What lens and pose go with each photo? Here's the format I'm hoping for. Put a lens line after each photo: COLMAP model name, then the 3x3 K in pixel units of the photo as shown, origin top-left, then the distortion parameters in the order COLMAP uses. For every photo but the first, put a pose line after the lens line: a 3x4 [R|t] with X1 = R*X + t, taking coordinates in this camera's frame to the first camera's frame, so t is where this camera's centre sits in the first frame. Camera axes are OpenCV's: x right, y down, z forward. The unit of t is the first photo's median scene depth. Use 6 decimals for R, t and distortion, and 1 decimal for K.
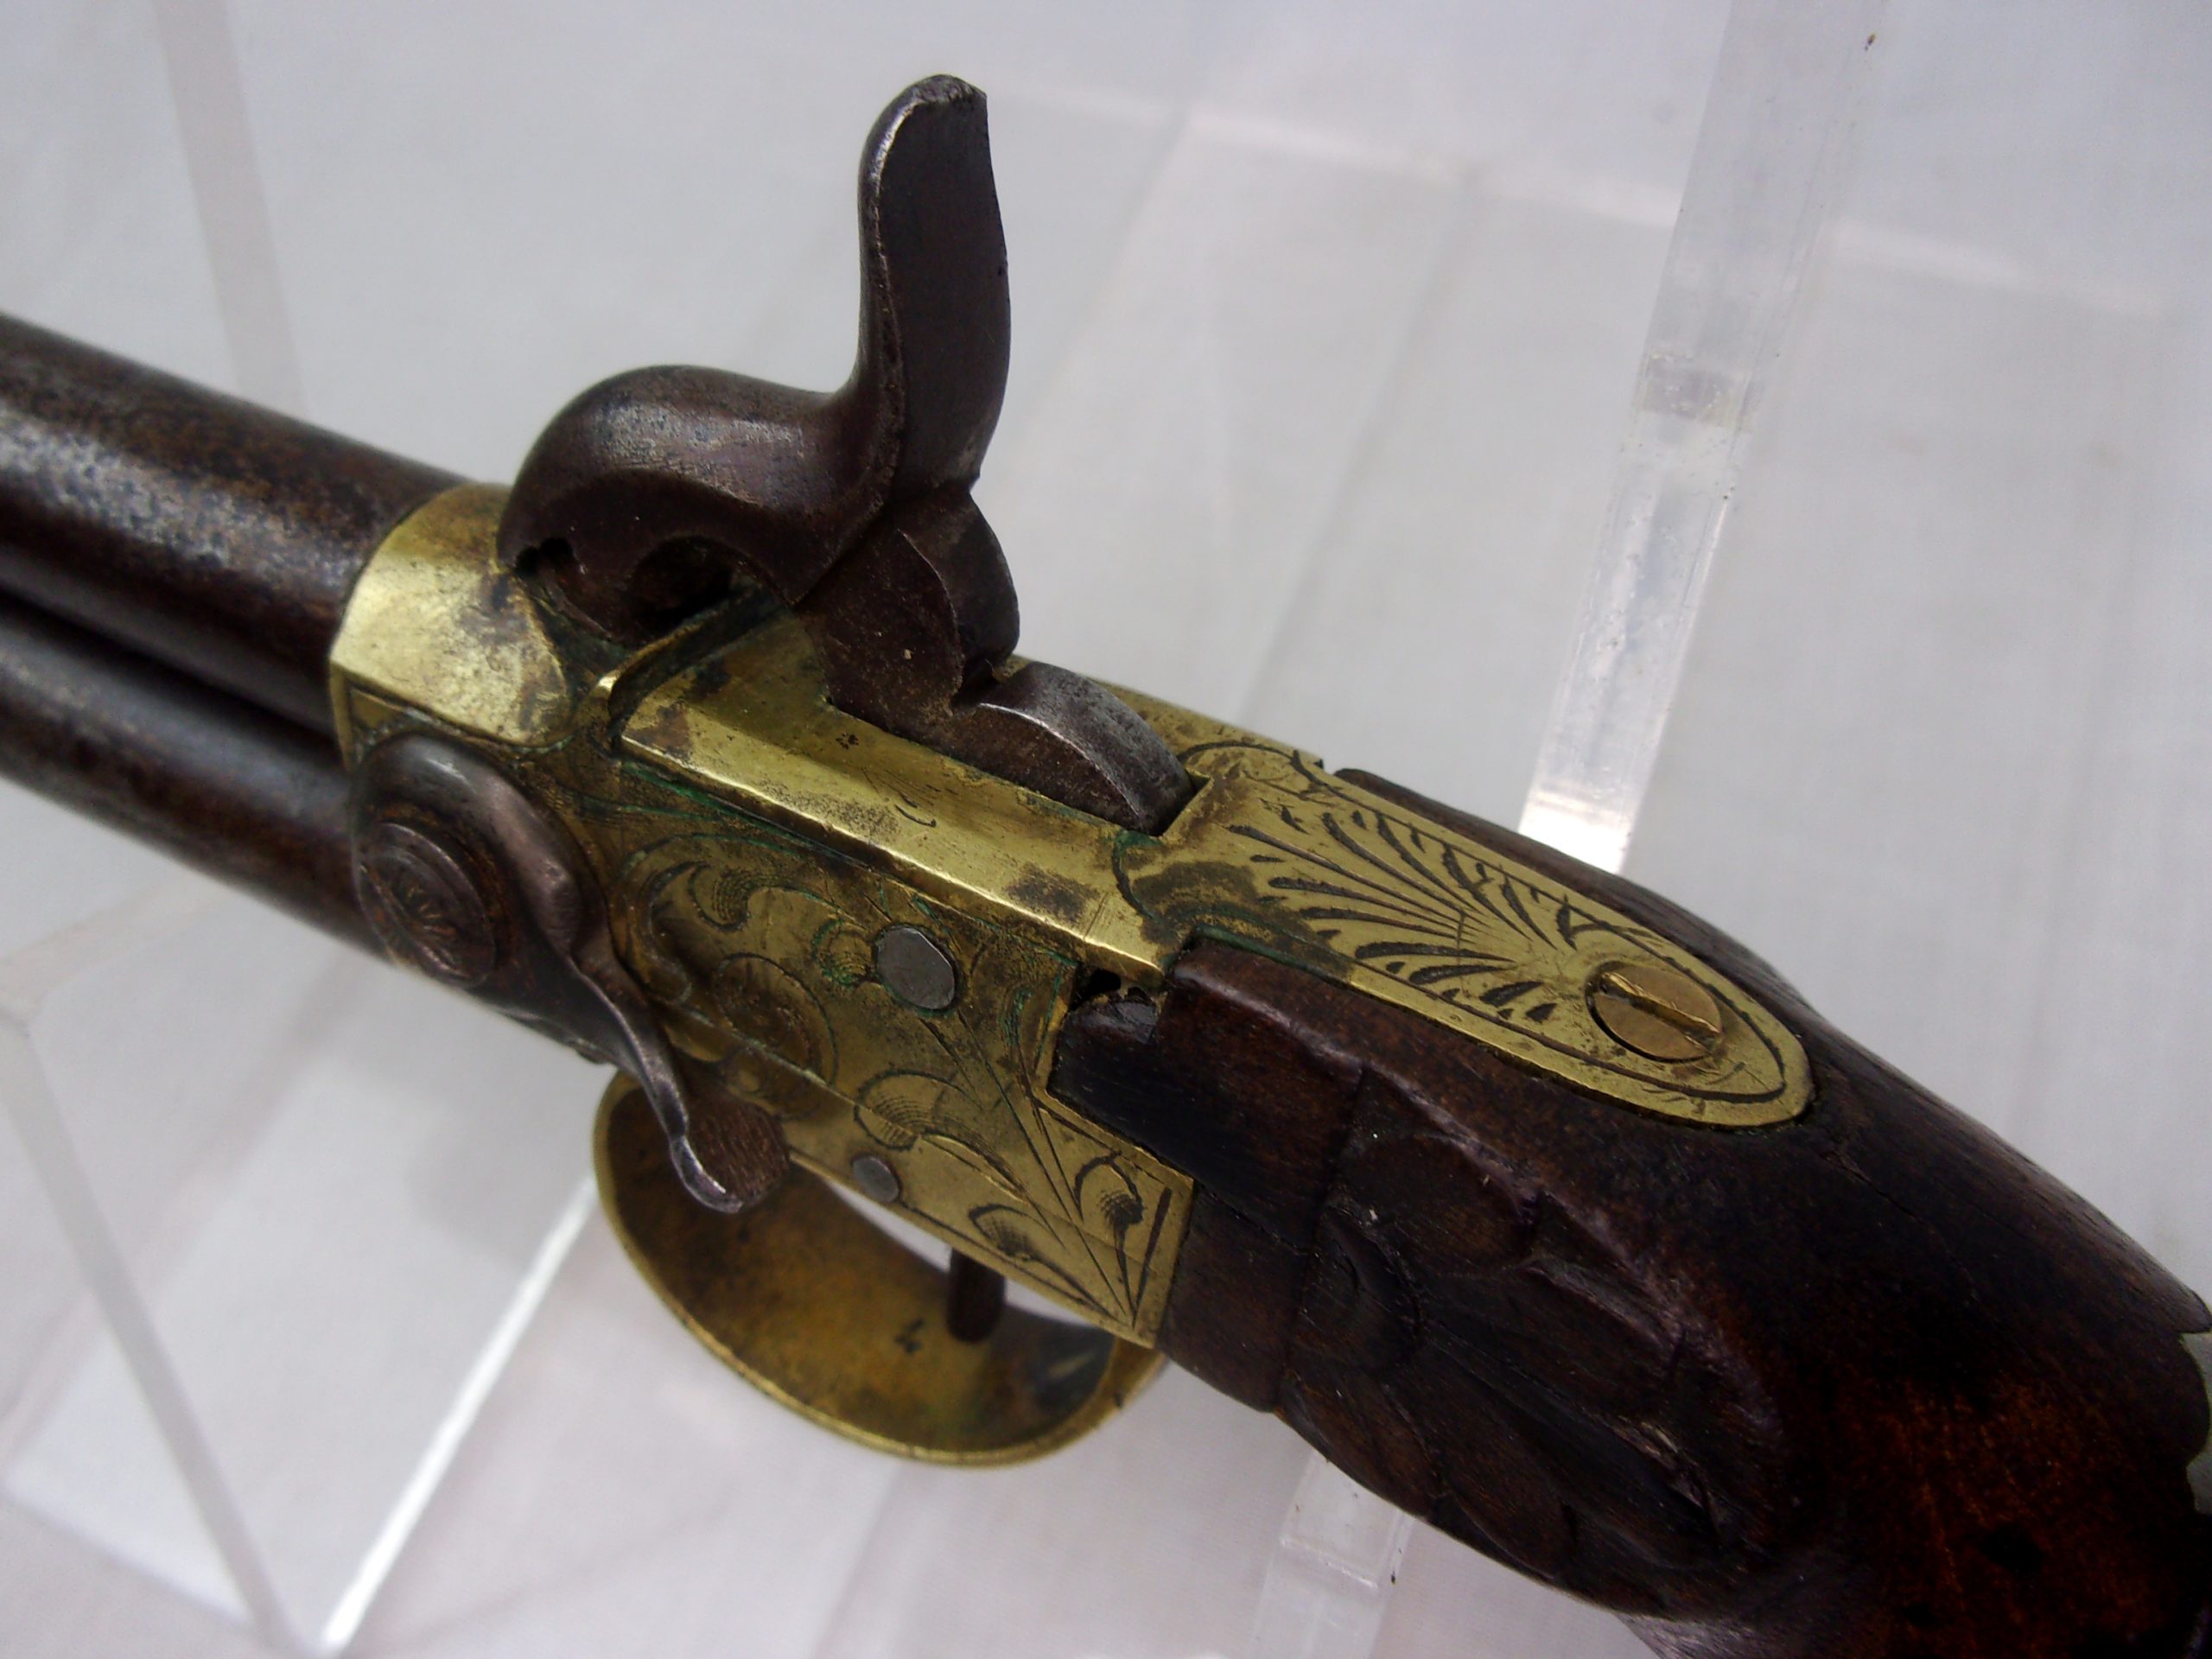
lens RADIAL K [[1839.0, 0, 1120.7], [0, 1839.0, 839.1], [0, 0, 1]] dist [-0.022191, 0.006954]
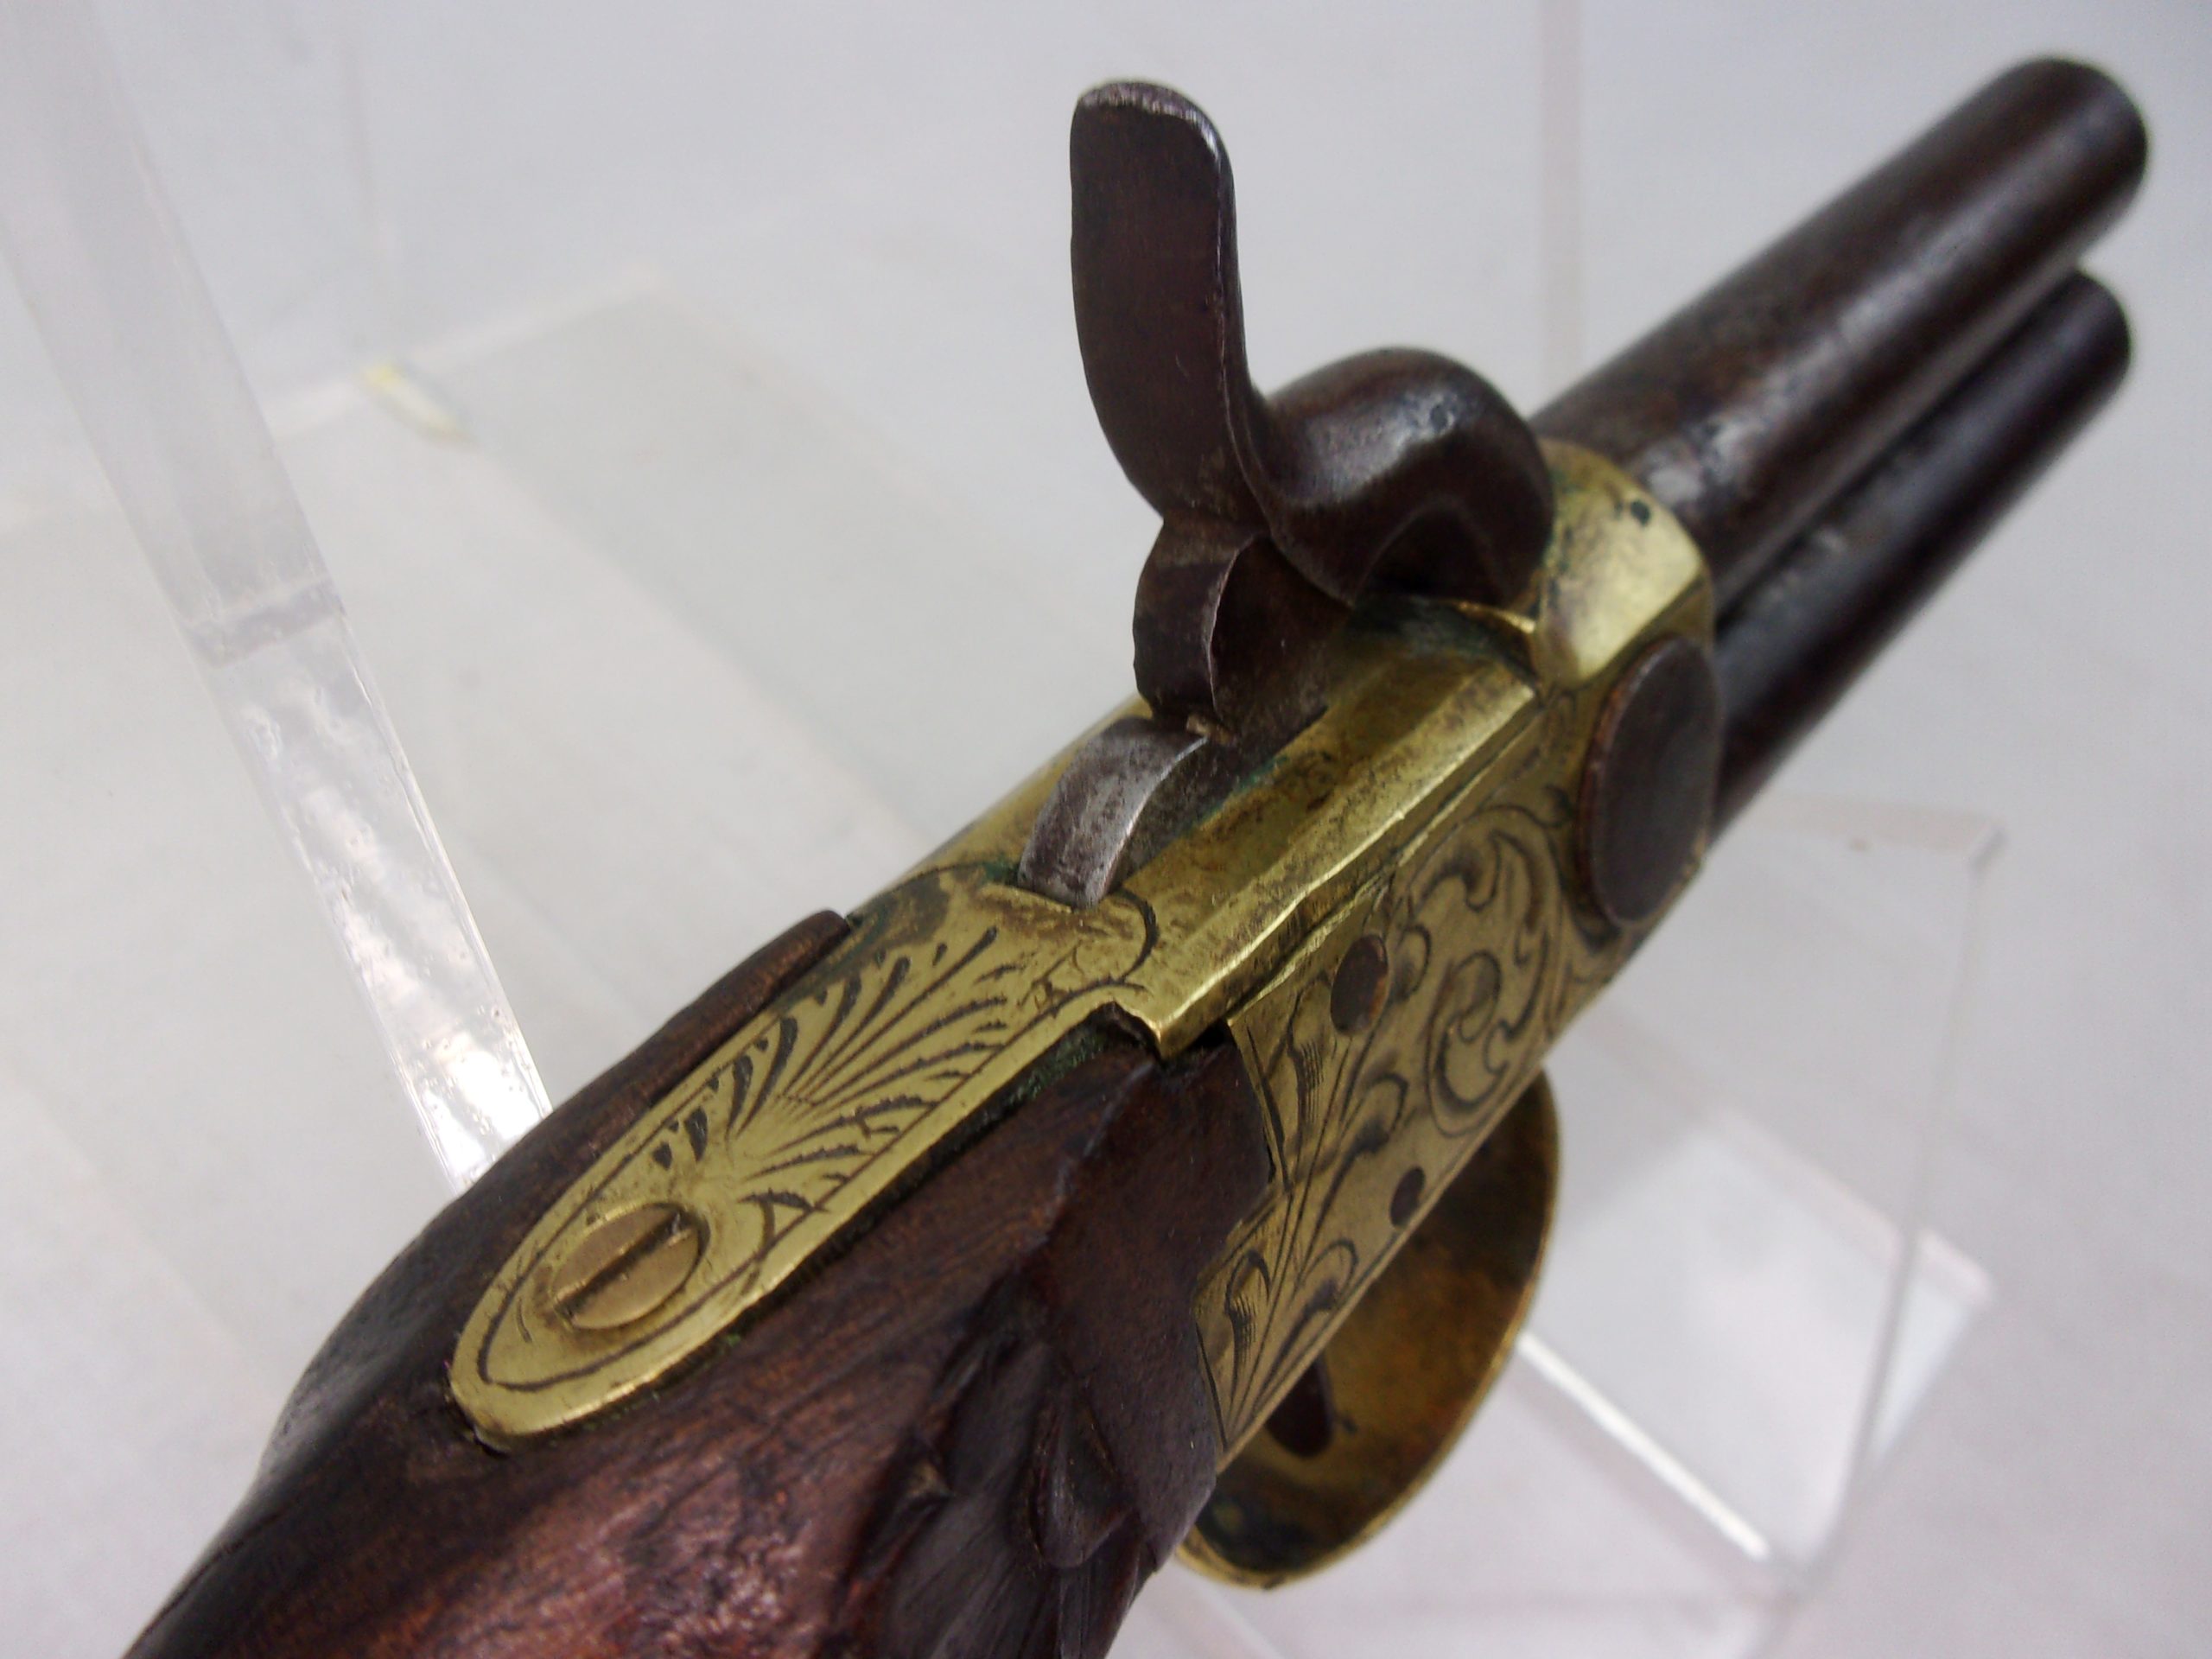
lens RADIAL K [[1839.0, 0, 1082.9], [0, 1839.0, 846.0], [0, 0, 1]] dist [-0.022191, 0.006954]
pose [[-0.275458, 0.469123, -0.839075, 0.791372], [-0.418880, 0.727049, 0.544003, -0.549216], [0.865253, 0.501322, -0.003765, 1.017277]]
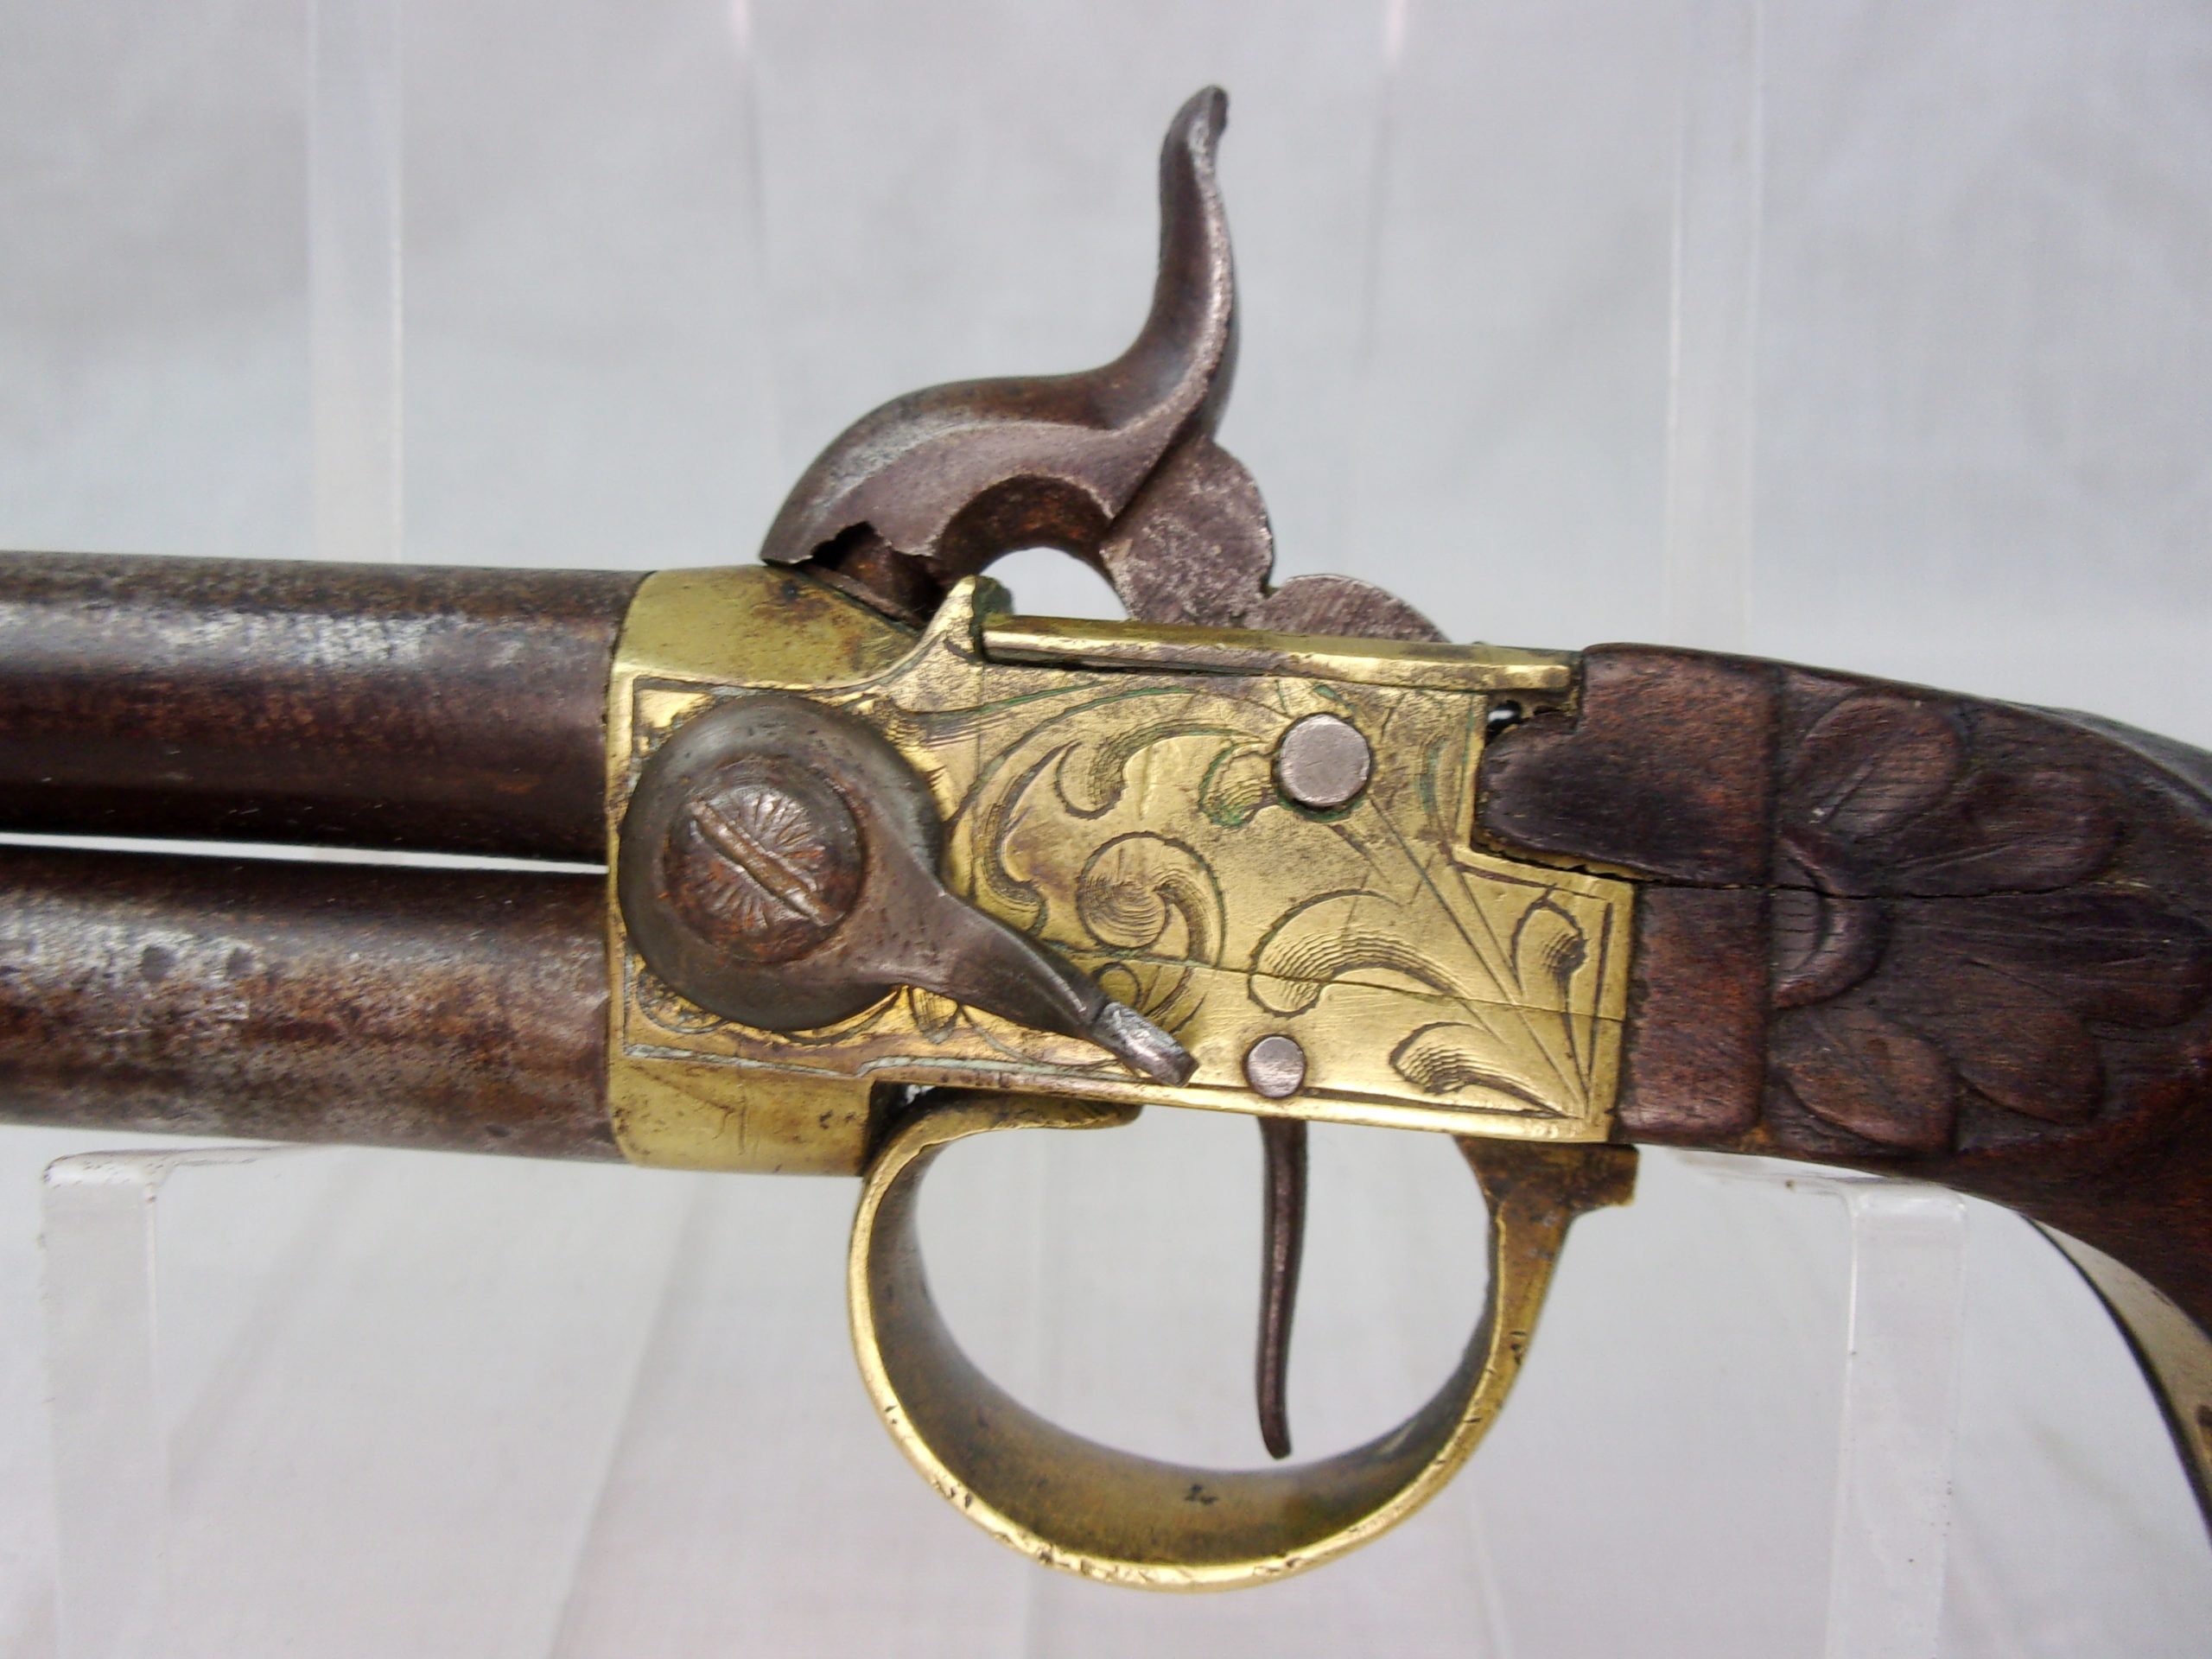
lens RADIAL K [[1839.0, 0, 1108.7], [0, 1839.0, 826.5], [0, 0, 1]] dist [-0.022191, 0.006954]
pose [[0.922077, -0.087566, 0.376970, -0.622763], [0.278566, 0.826357, -0.489424, 0.580887], [-0.268655, 0.556297, 0.786358, 0.219398]]
